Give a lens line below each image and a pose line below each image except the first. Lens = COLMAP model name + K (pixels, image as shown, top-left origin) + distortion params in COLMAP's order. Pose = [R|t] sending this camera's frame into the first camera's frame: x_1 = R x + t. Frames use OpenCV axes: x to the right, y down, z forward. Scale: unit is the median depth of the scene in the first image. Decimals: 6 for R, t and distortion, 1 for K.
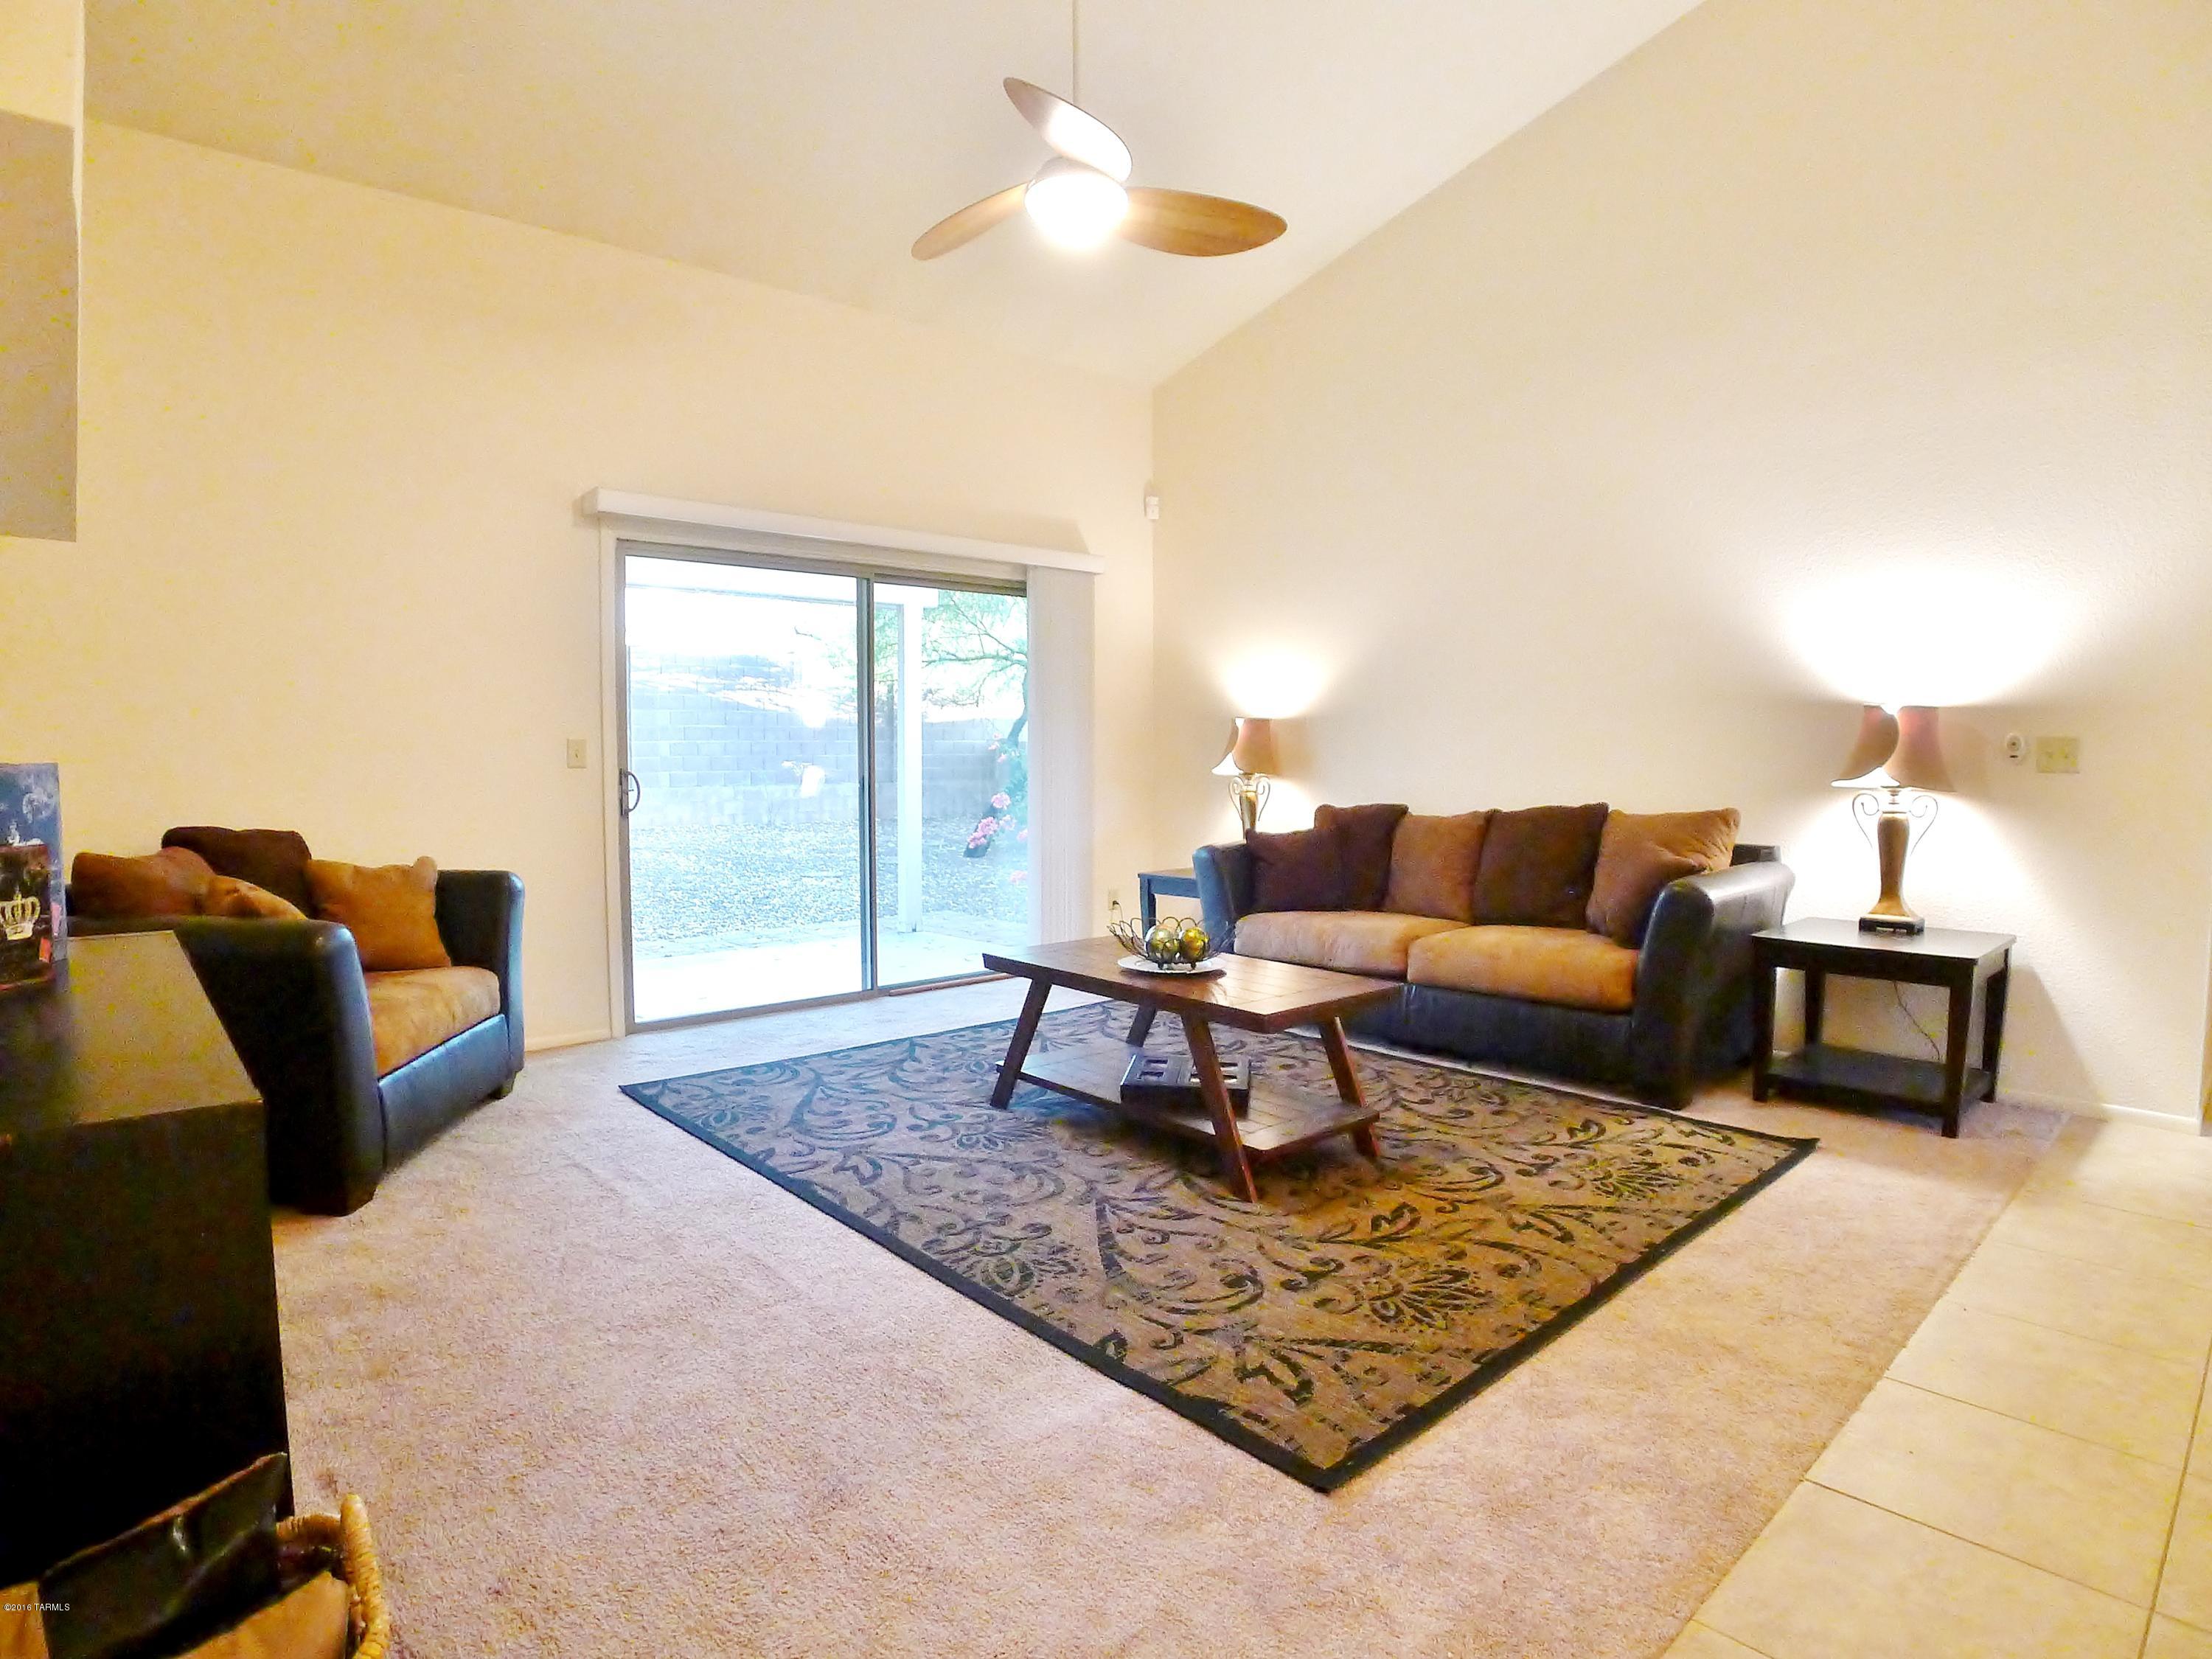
lens RADIAL K [[1203.6, 0, 1090.6], [0, 1203.6, 821.9], [0, 0, 1]] dist [-0.109479, 0.033417]
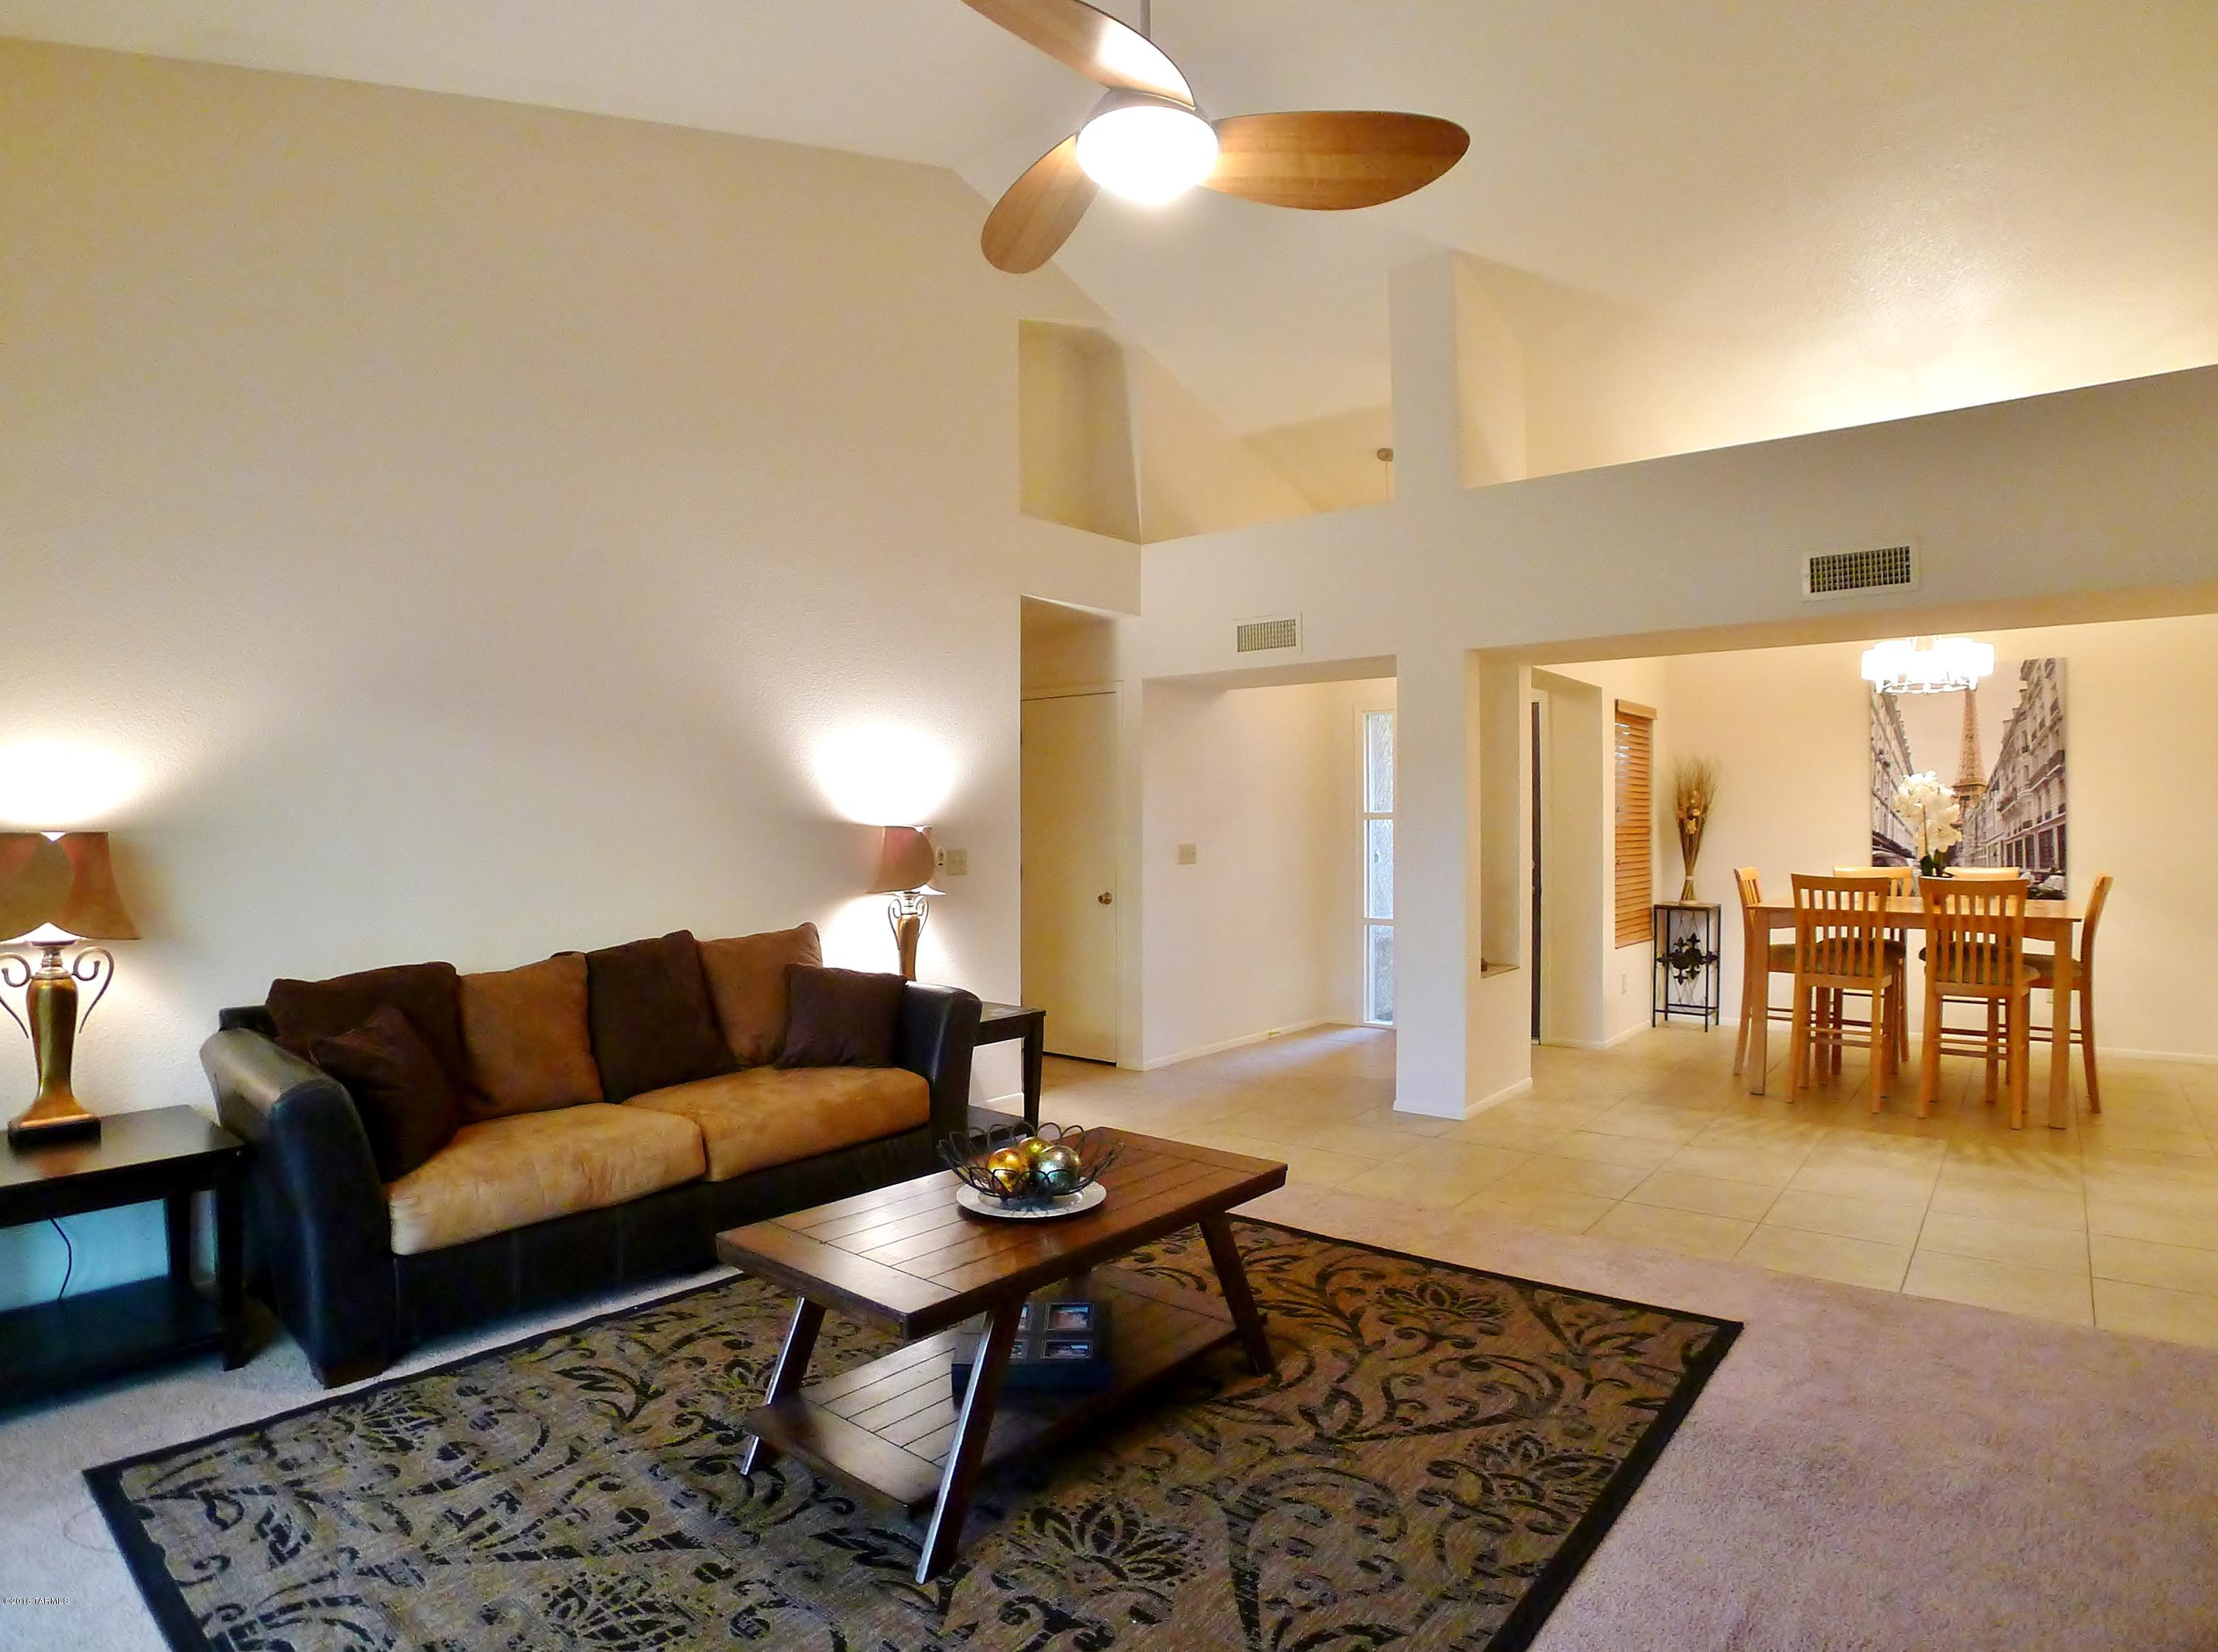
lens RADIAL K [[1220.2, 0, 1089.2], [0, 1220.2, 818.7], [0, 0, 1]] dist [-0.105642, 0.030905]
pose [[-0.141729, 0.003525, 0.989899, -0.669715], [0.064379, 0.997909, 0.005664, -0.112723], [-0.987810, 0.064531, -0.141660, 1.067131]]
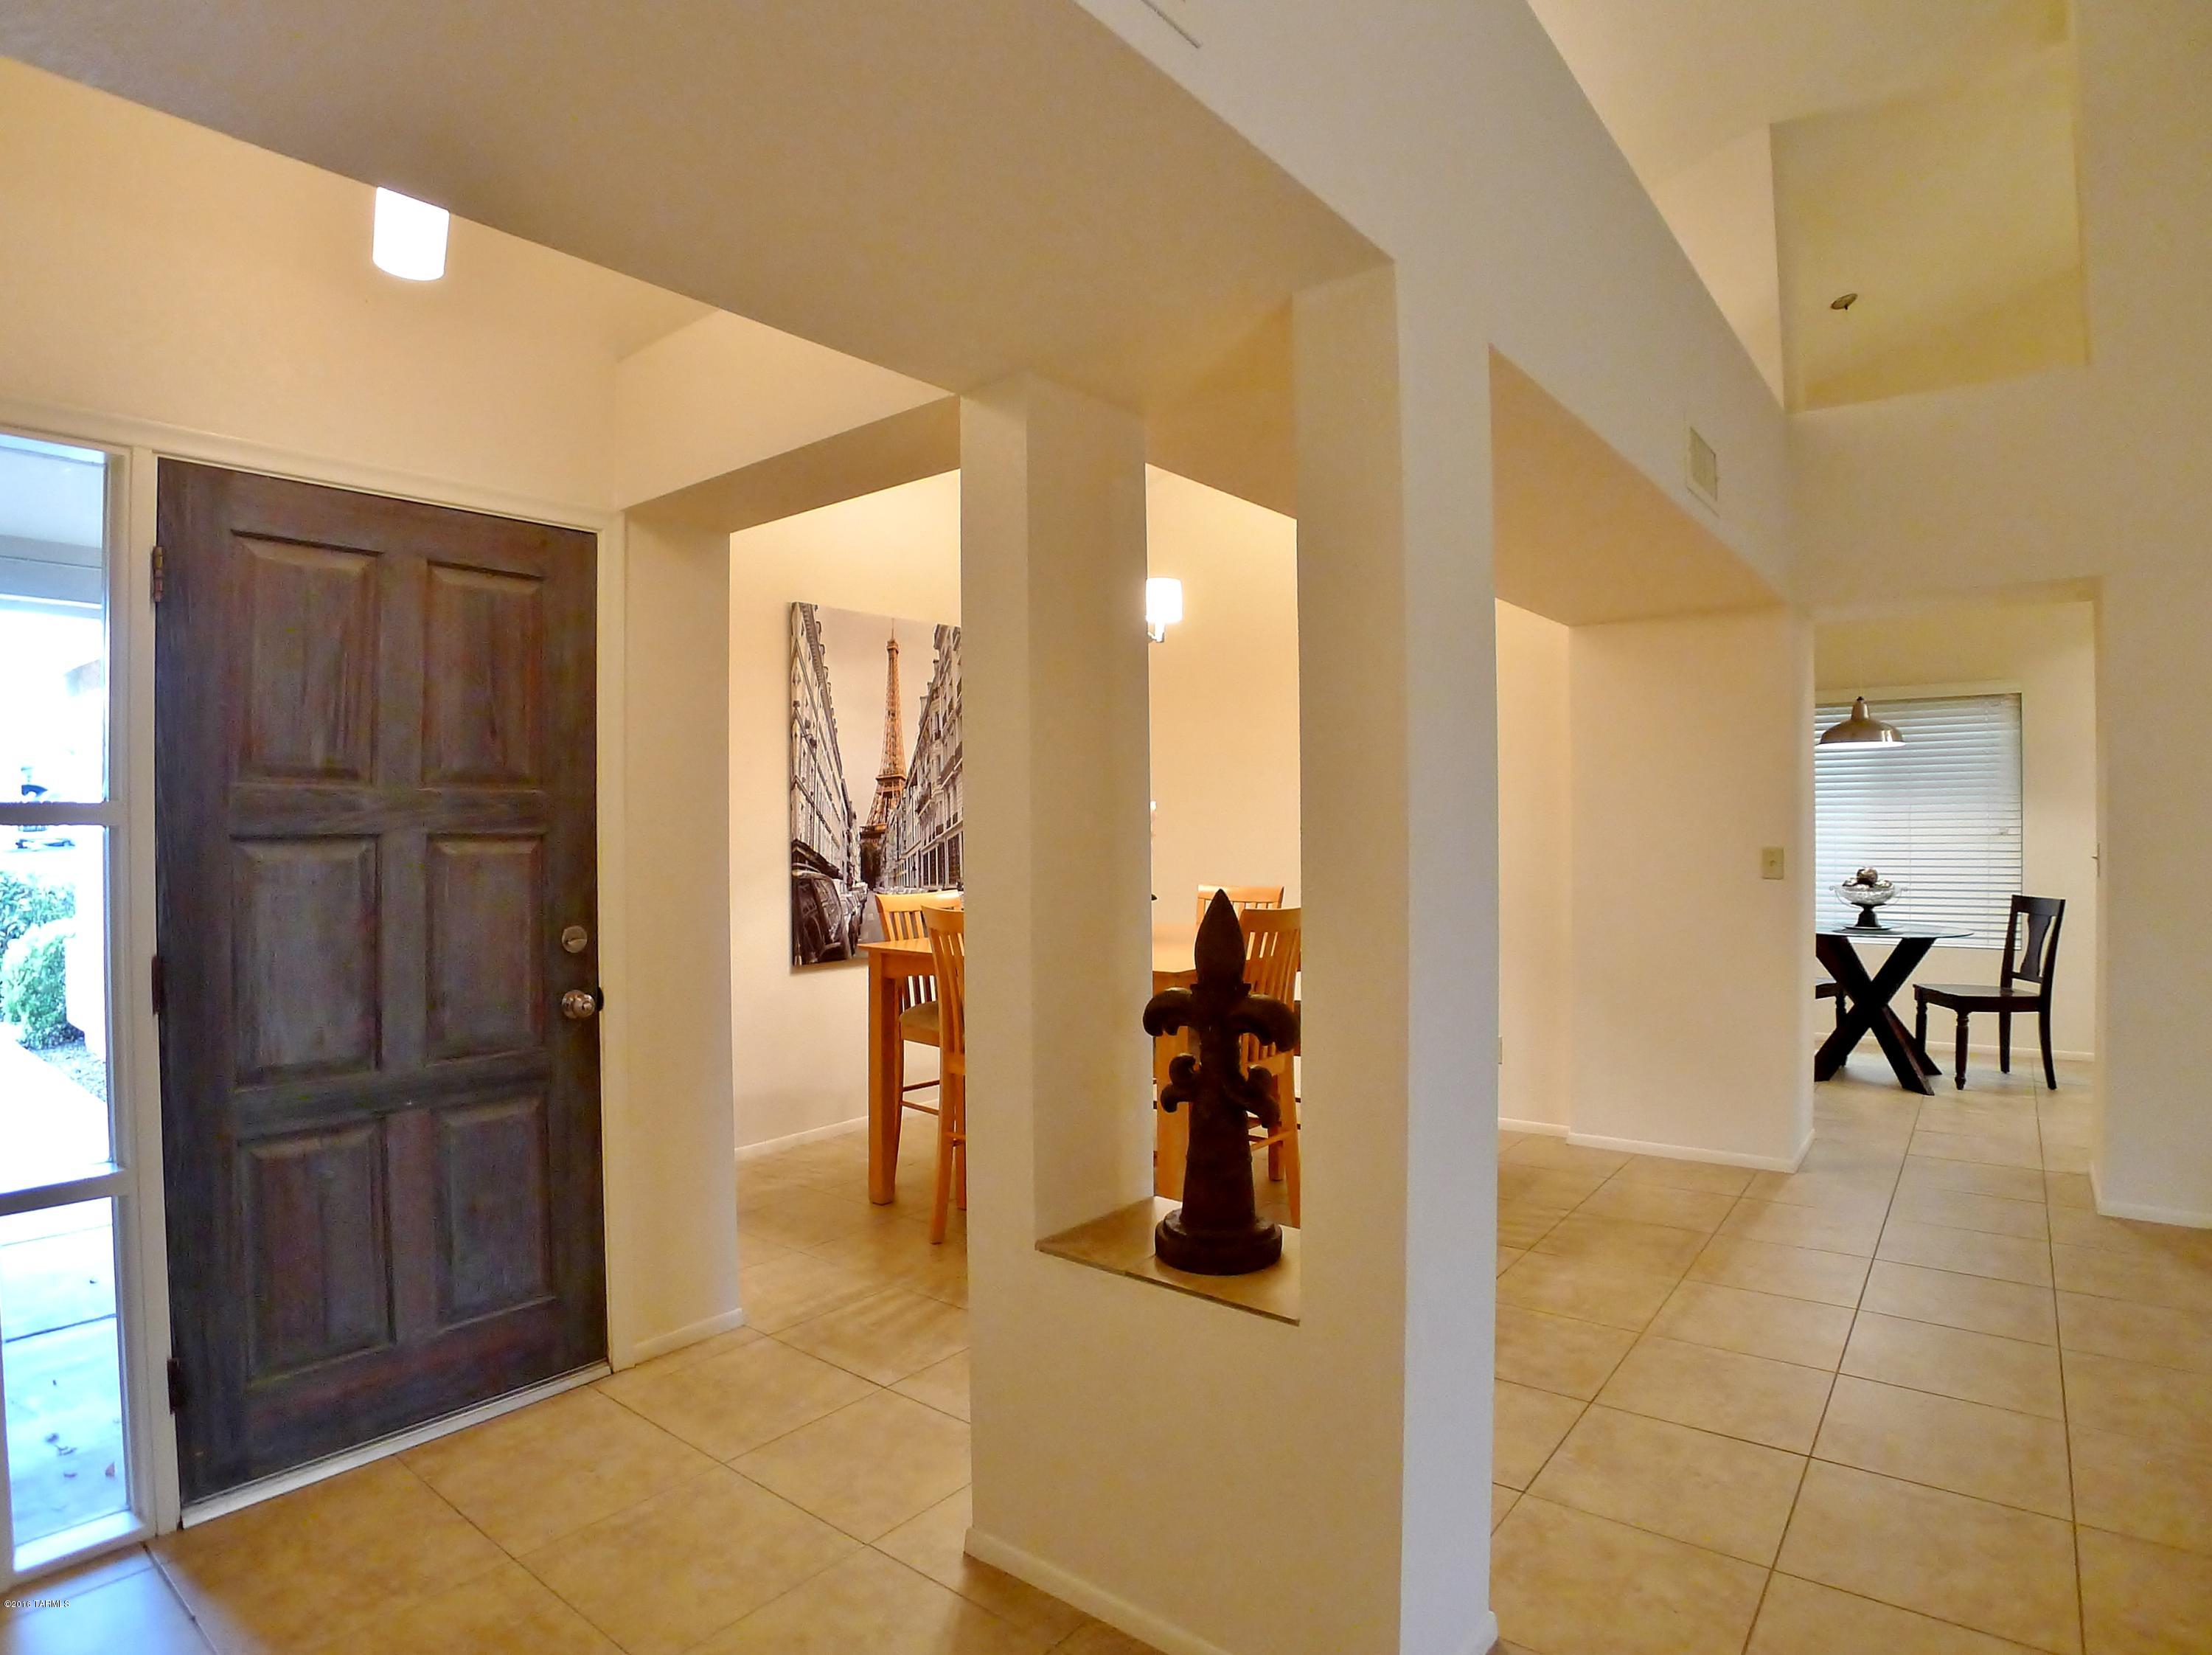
lens RADIAL K [[1217.2, 0, 1086.2], [0, 1217.2, 820.2], [0, 0, 1]] dist [-0.105642, 0.030905]
pose [[-0.986691, 0.008016, -0.162407, 1.011855], [-0.001945, 0.998131, 0.061082, -0.103651], [0.162593, 0.060585, -0.984831, 0.883296]]
